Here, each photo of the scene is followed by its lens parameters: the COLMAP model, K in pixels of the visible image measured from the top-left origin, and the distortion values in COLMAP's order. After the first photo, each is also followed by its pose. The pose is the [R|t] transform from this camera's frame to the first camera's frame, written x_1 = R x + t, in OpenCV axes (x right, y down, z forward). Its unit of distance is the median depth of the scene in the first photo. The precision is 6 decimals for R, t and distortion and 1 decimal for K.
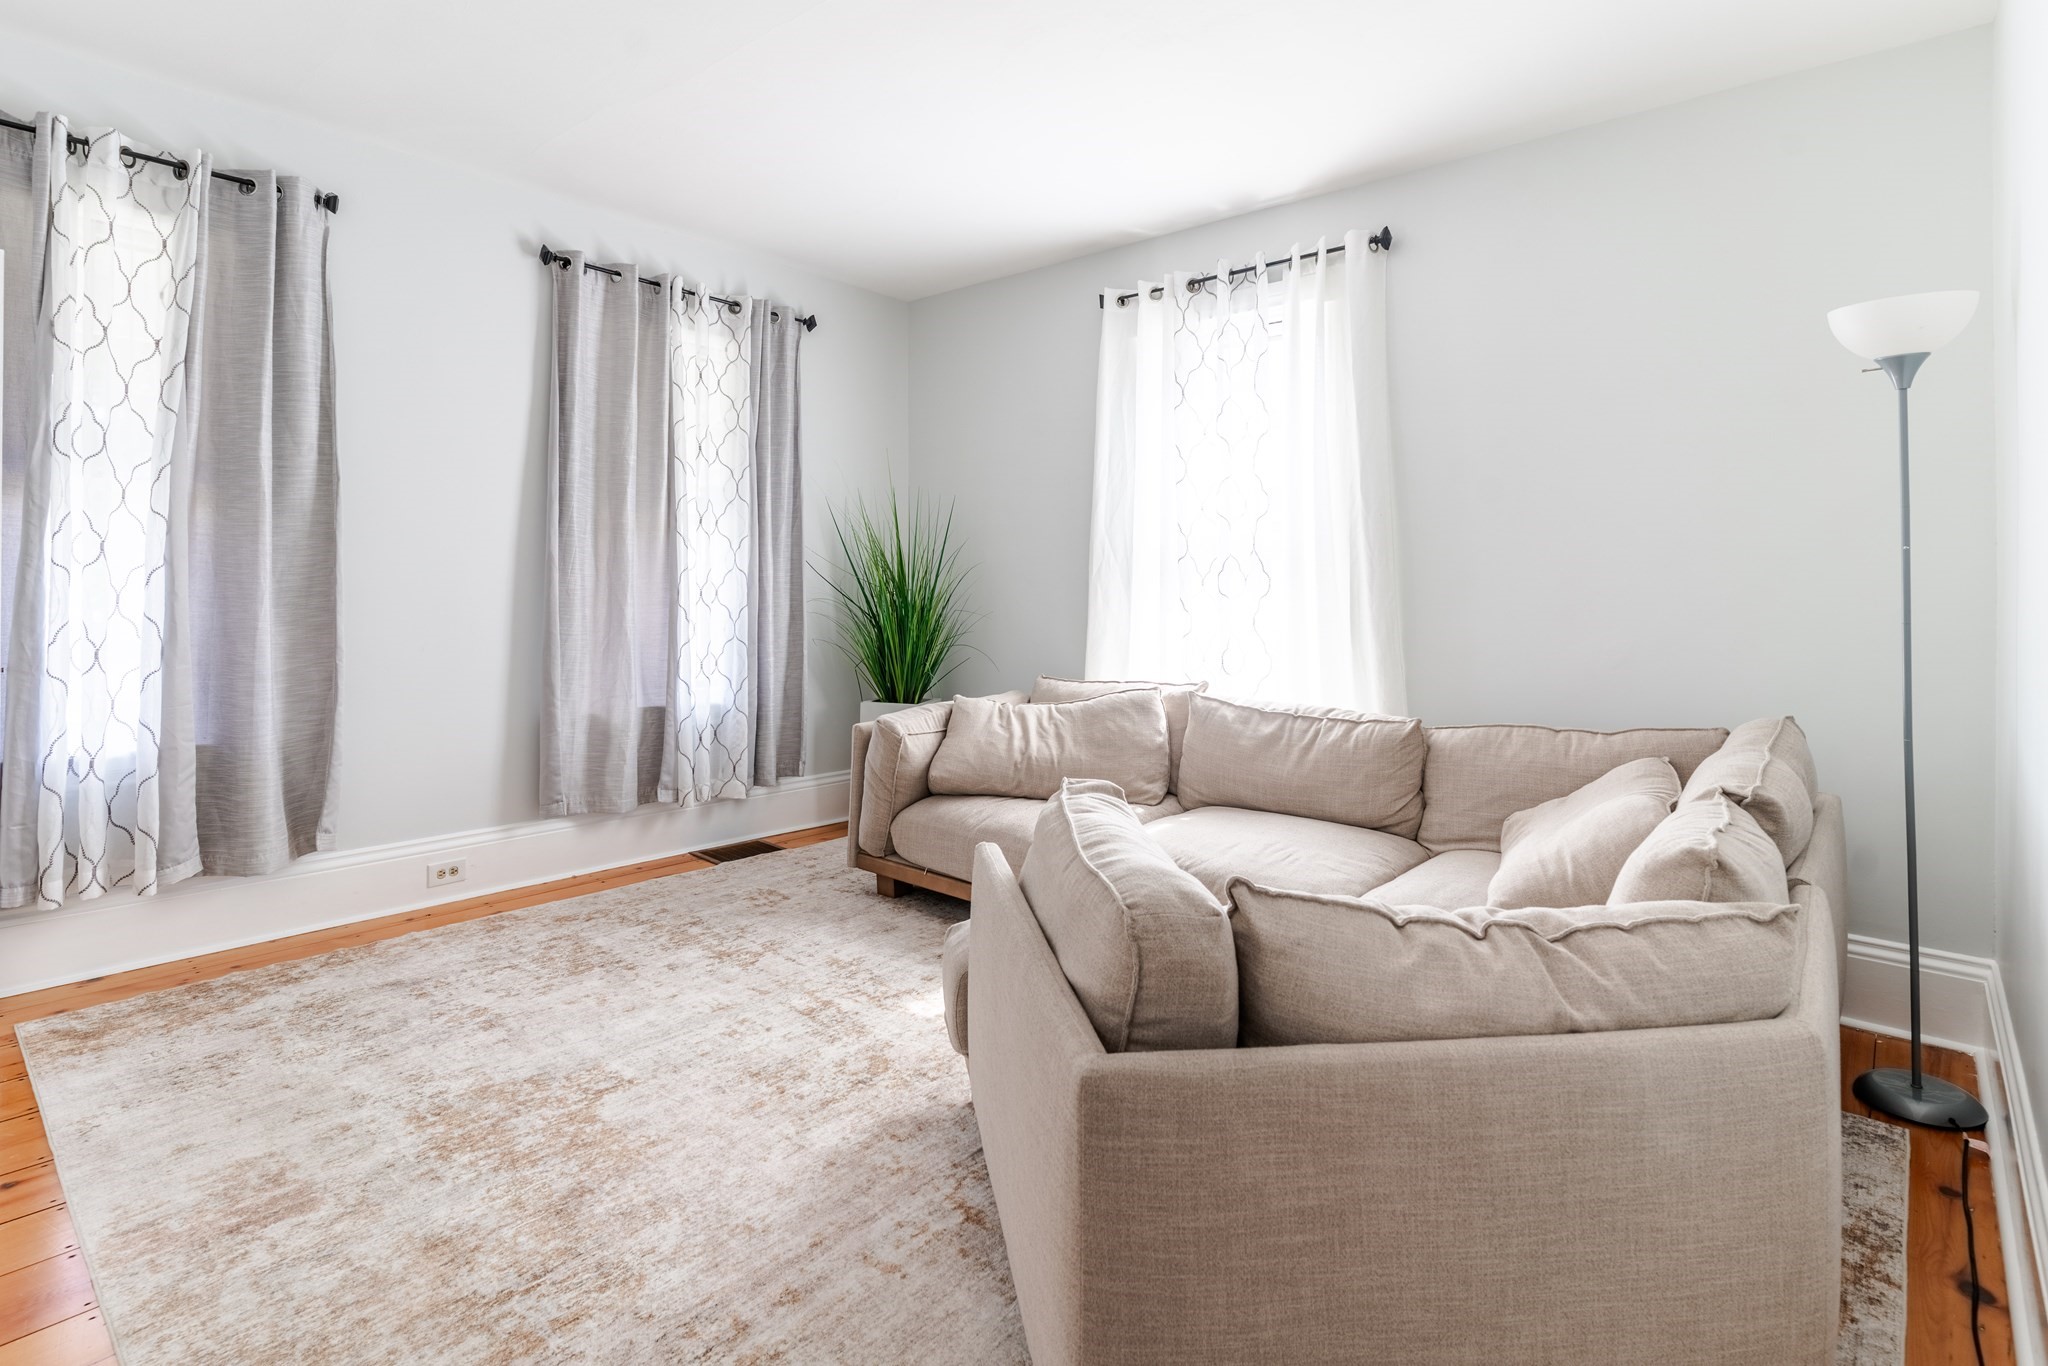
lens RADIAL K [[1023.3, 0, 1016.0], [0, 1023.3, 566.6], [0, 0, 1]] dist [0.000714, -0.000390]
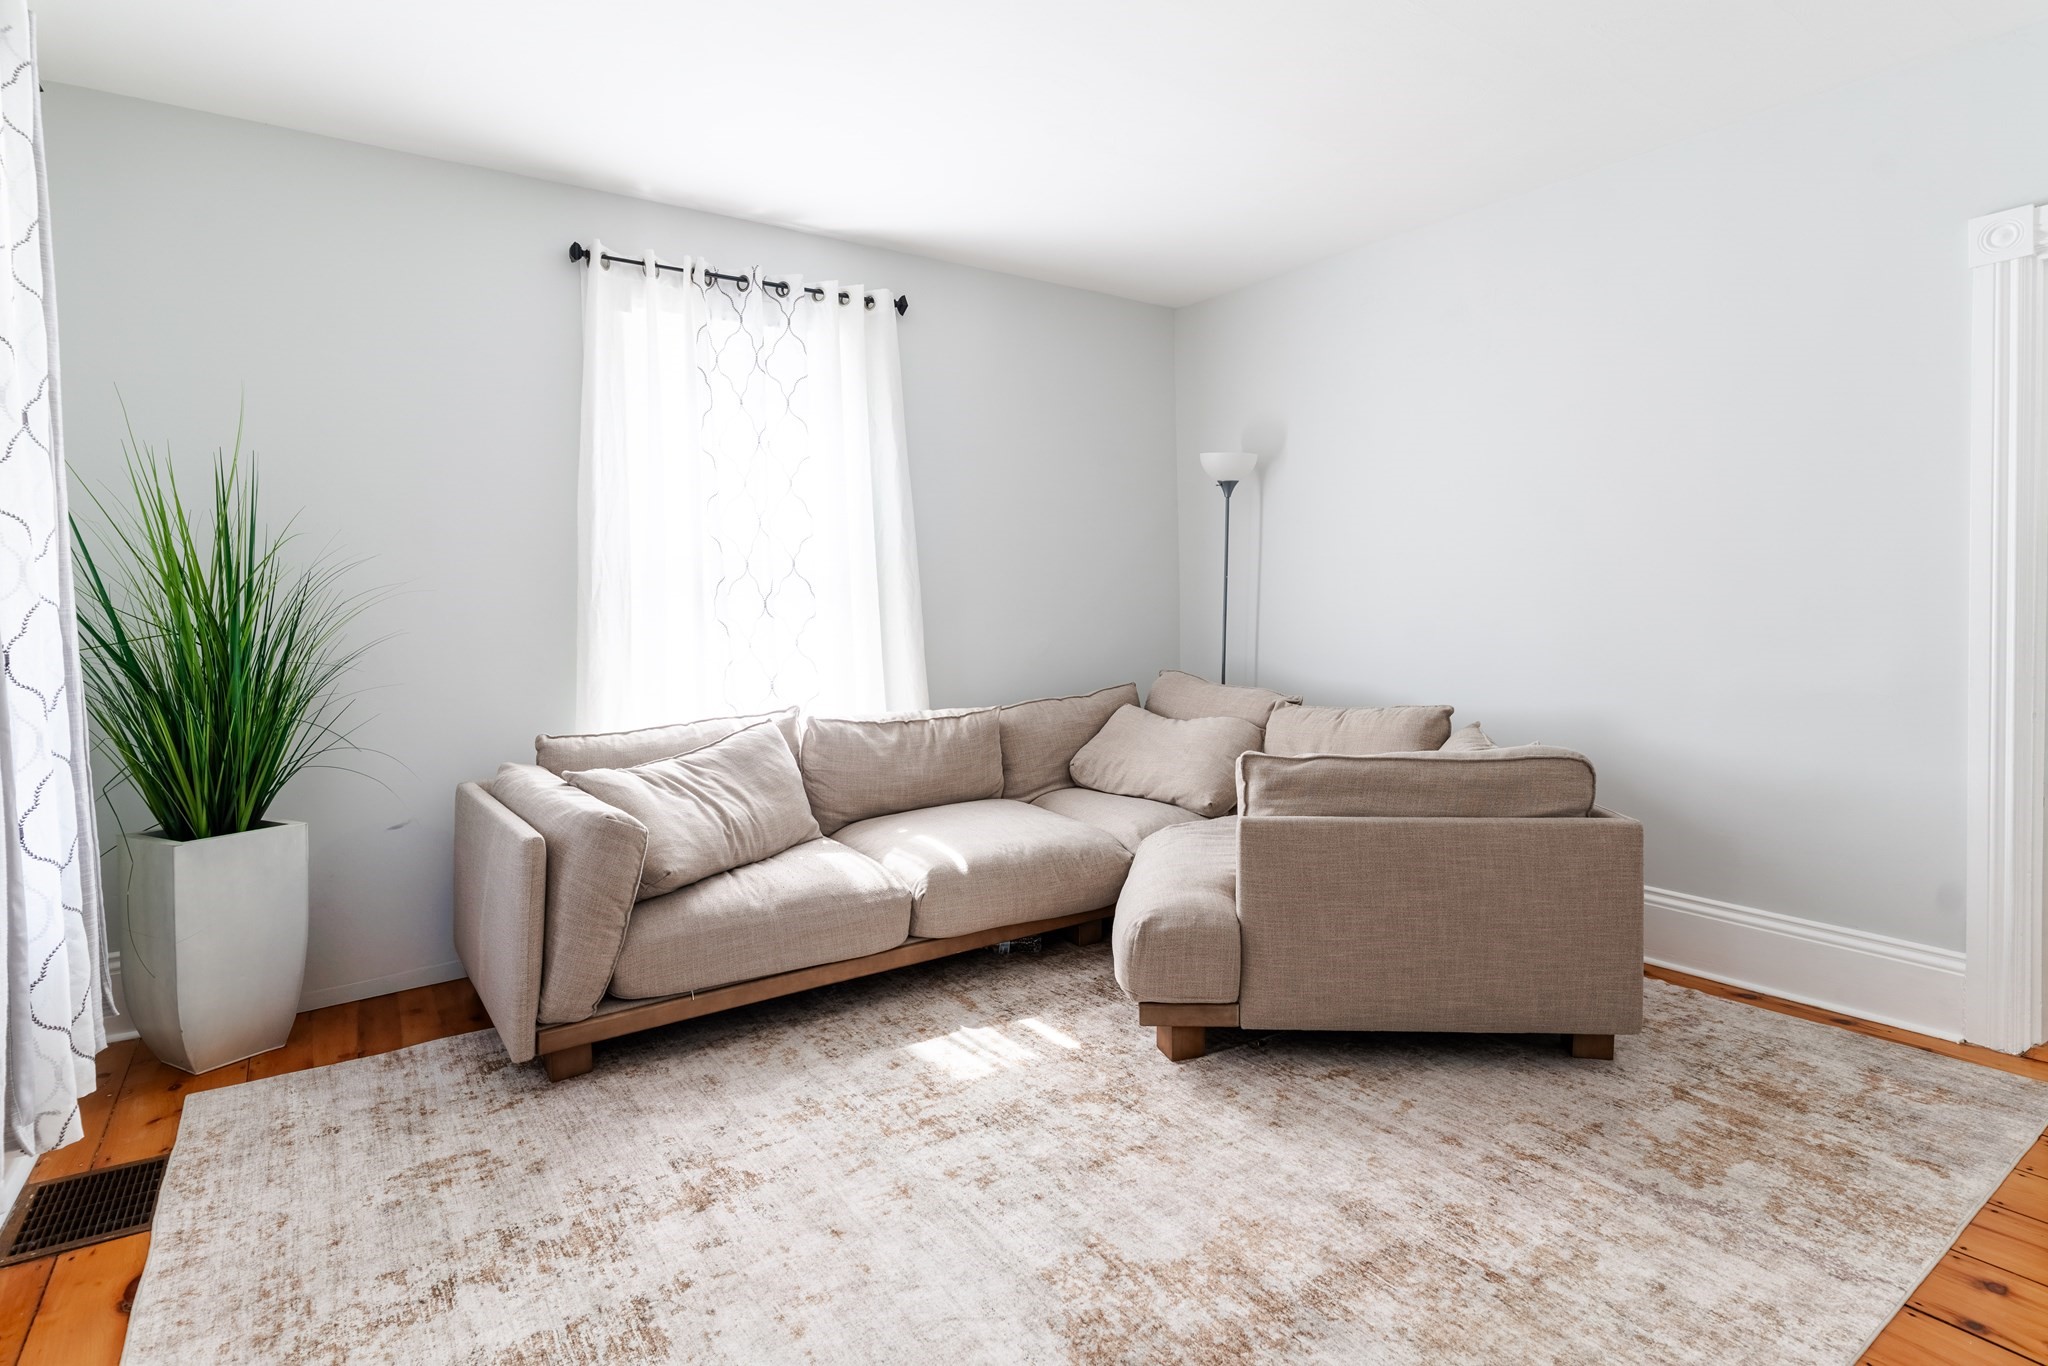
lens RADIAL K [[1036.1, 0, 1074.4], [0, 1036.1, 614.4], [0, 0, 1]] dist [0.004751, 0.000340]
pose [[0.213229, -0.030653, 0.976521, -0.889962], [0.002578, 0.999522, 0.030812, -0.006603], [-0.976999, -0.004052, 0.213206, 0.655398]]
